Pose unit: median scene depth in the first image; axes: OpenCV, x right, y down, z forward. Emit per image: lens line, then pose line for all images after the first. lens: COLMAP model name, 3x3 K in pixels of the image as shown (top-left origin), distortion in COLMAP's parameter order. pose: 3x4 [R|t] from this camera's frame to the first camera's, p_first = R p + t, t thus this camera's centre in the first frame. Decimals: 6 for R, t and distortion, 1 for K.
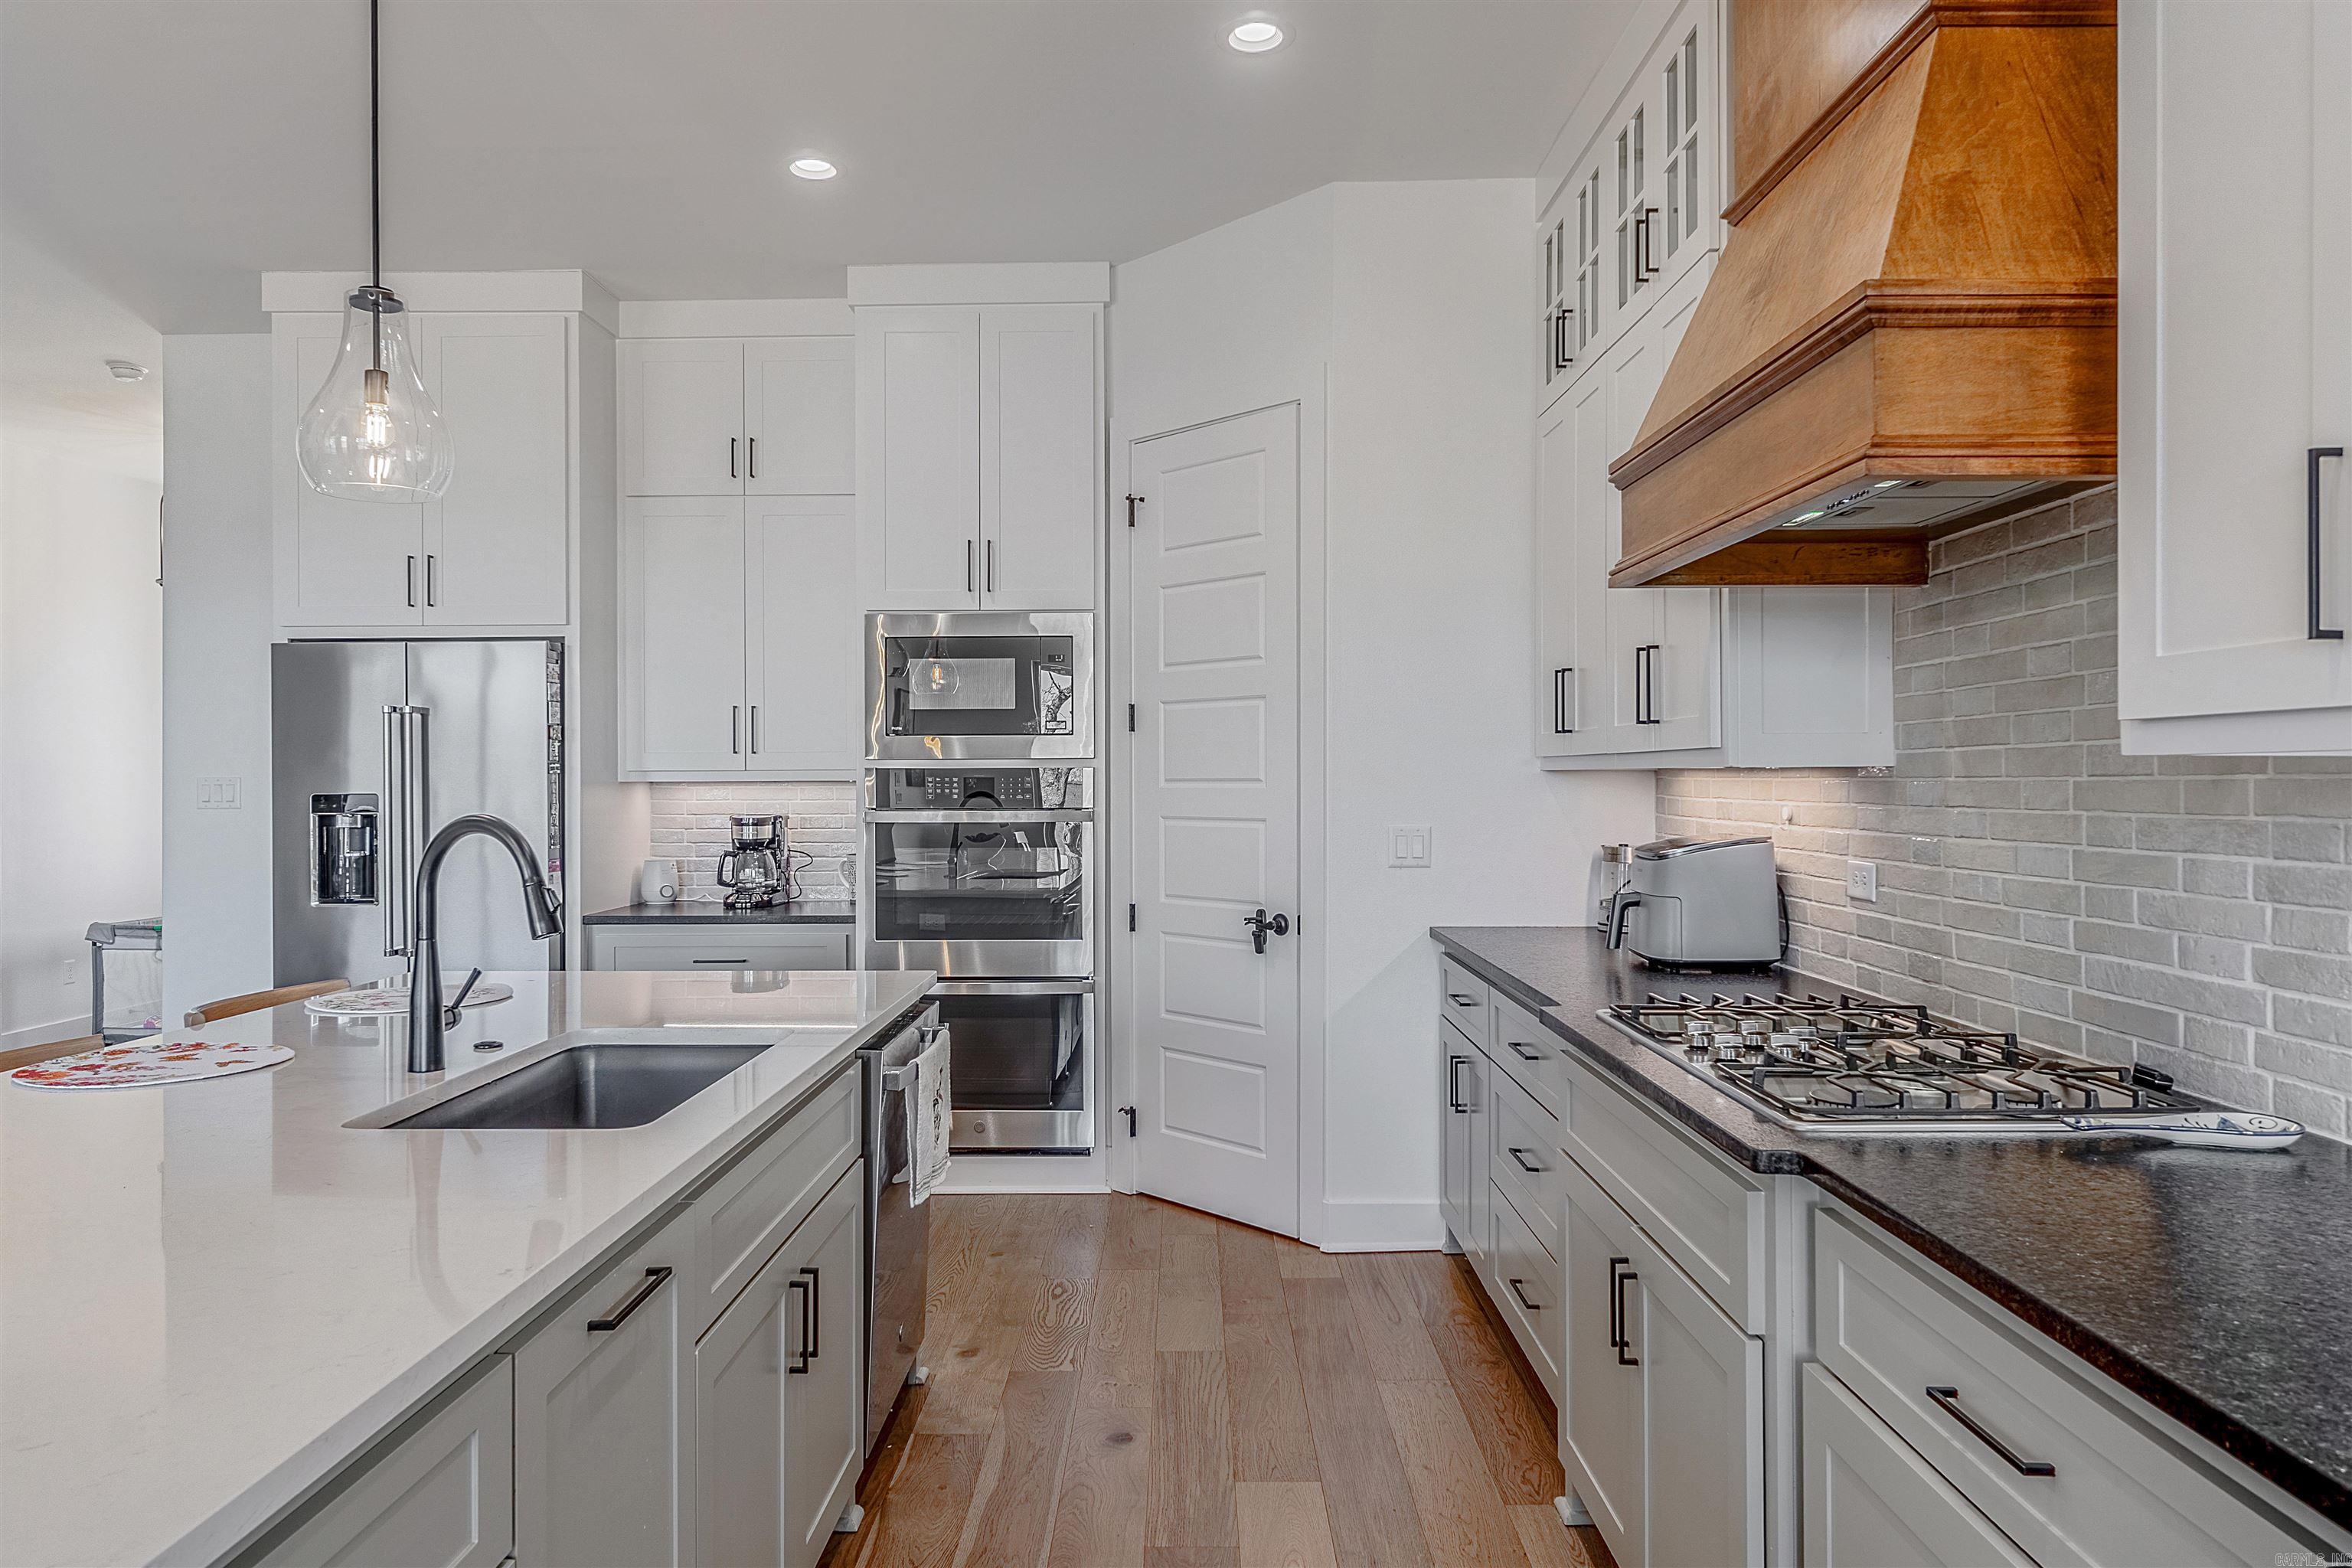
lens RADIAL K [[1536.2, 0, 1177.4], [0, 1536.2, 780.7], [0, 0, 1]] dist [-0.002397, -0.000213]
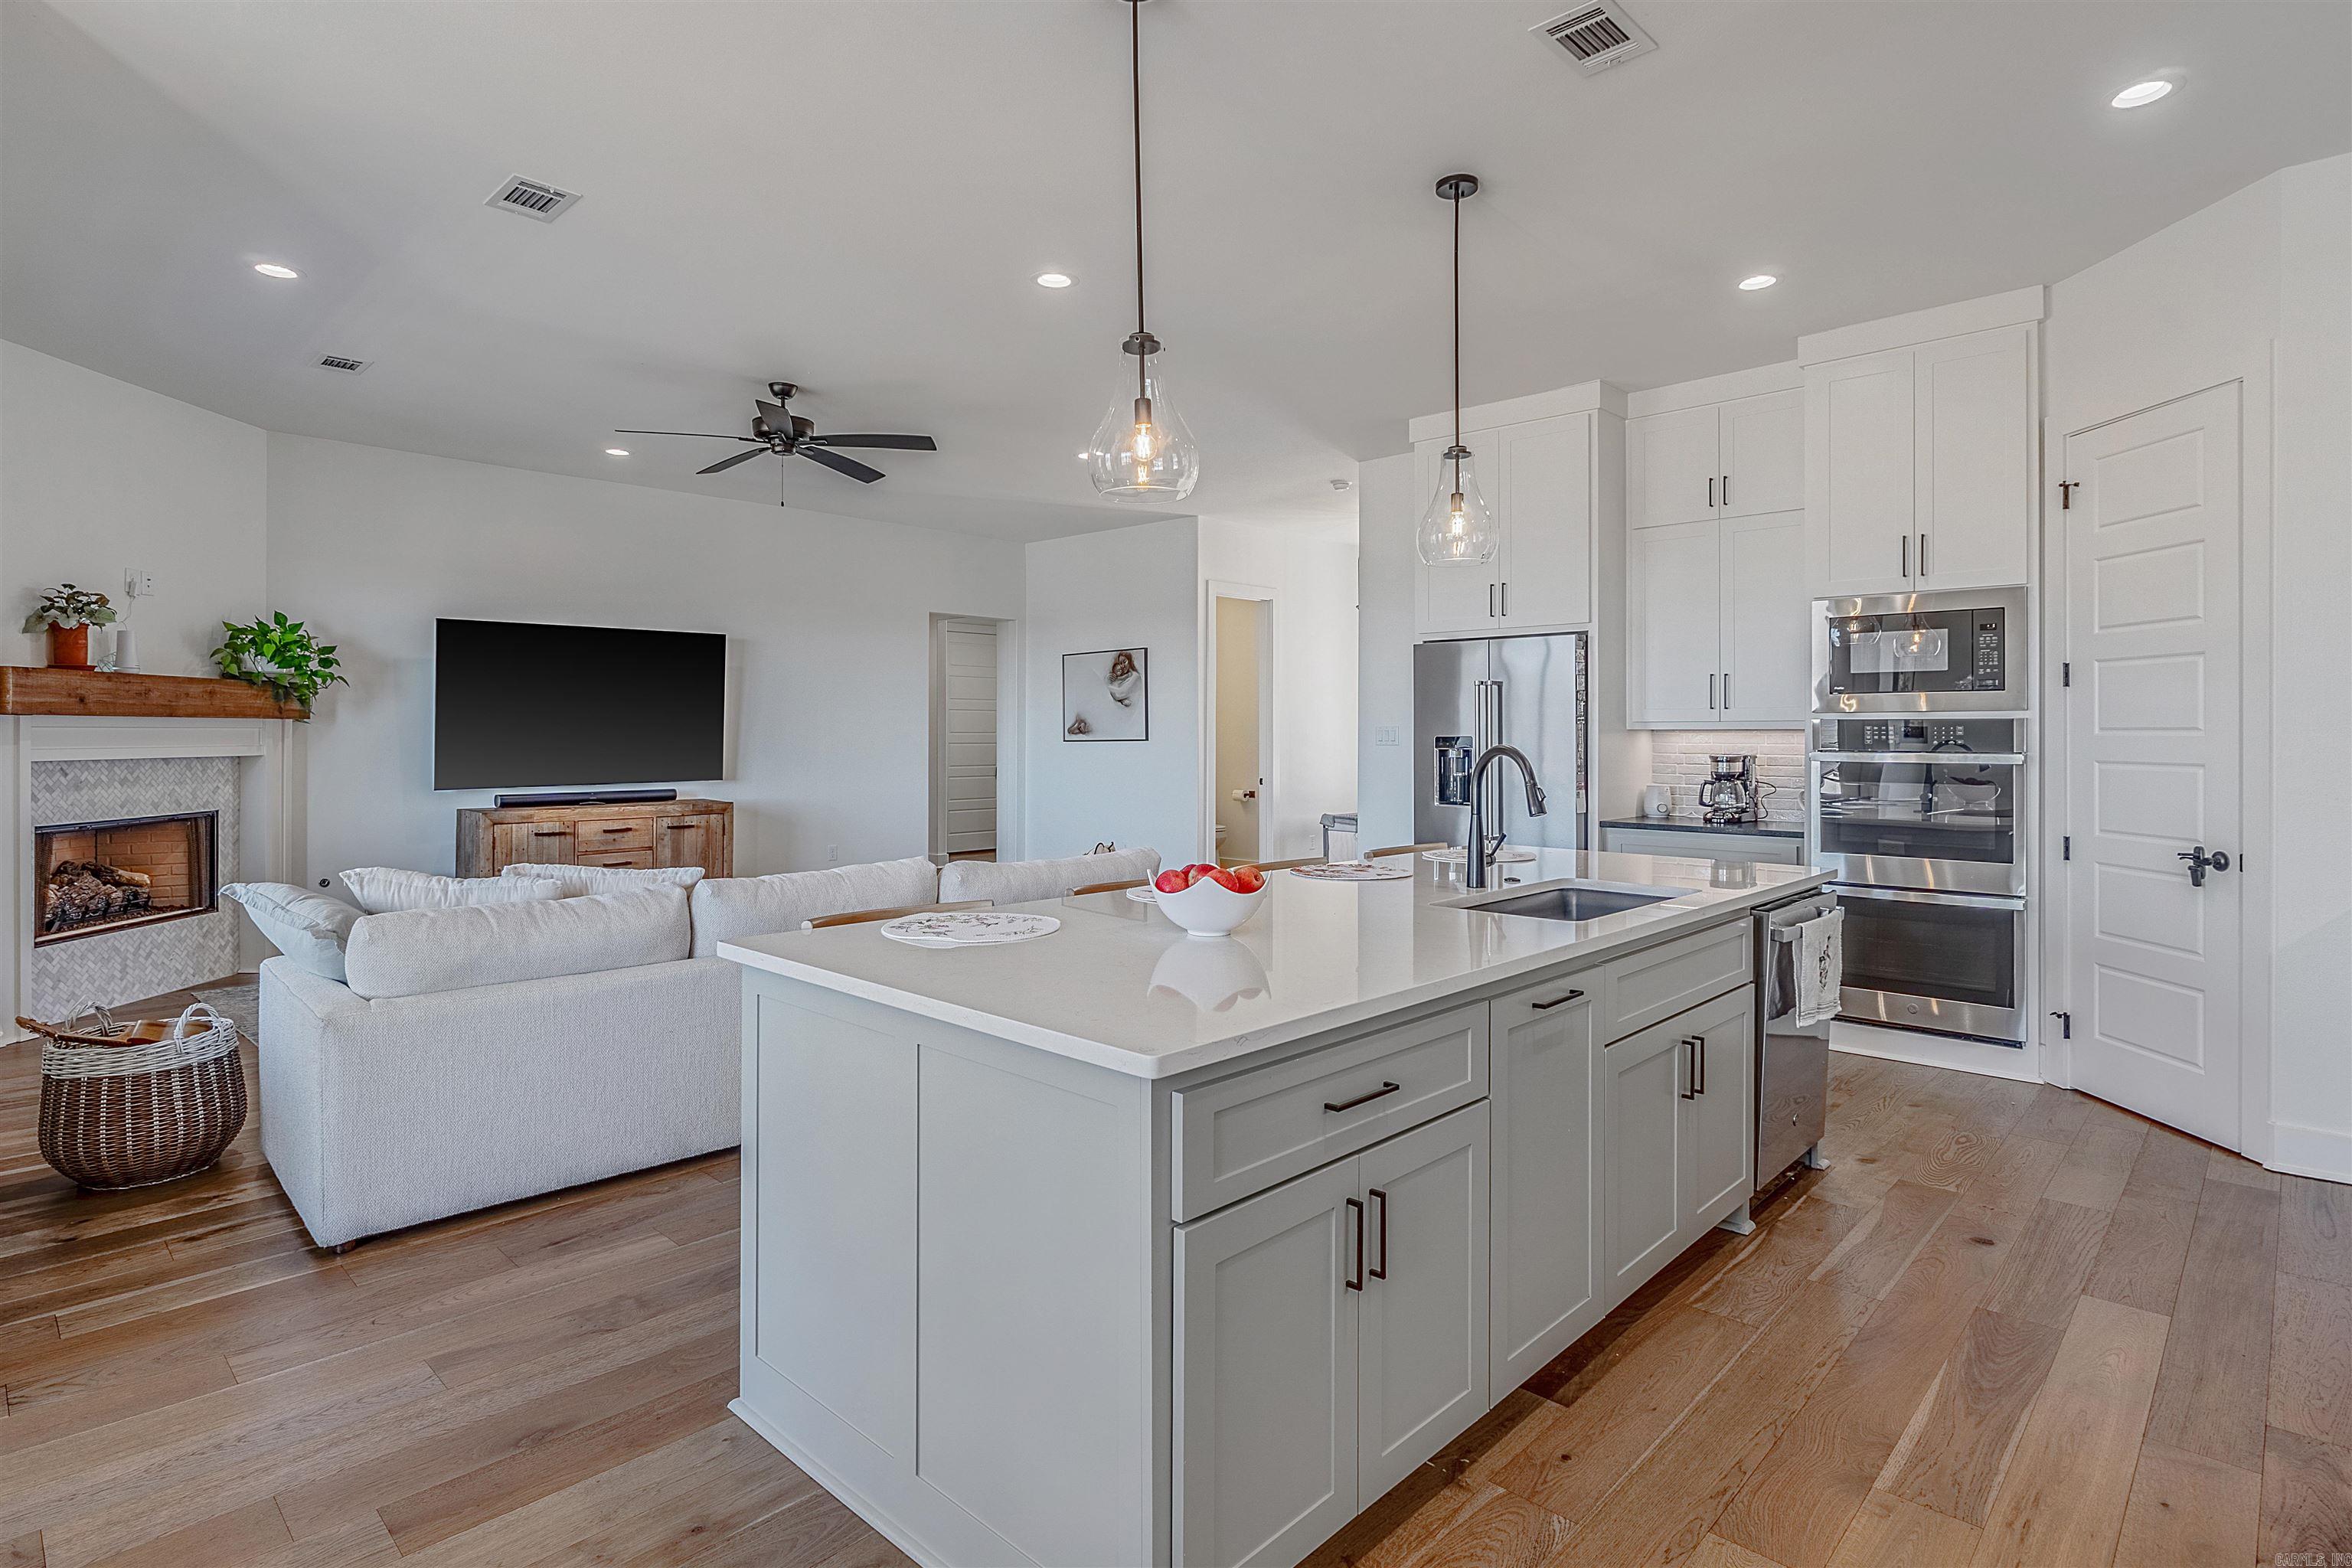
lens RADIAL K [[1191.2, 0, 1172.1], [0, 1191.2, 732.8], [0, 0, 1]] dist [-0.004985, 0.000167]
pose [[0.737102, 0.004227, -0.675768, 0.079601], [-0.002864, 0.999991, 0.003132, 0.001740], [0.675775, -0.000373, 0.737108, -0.112325]]
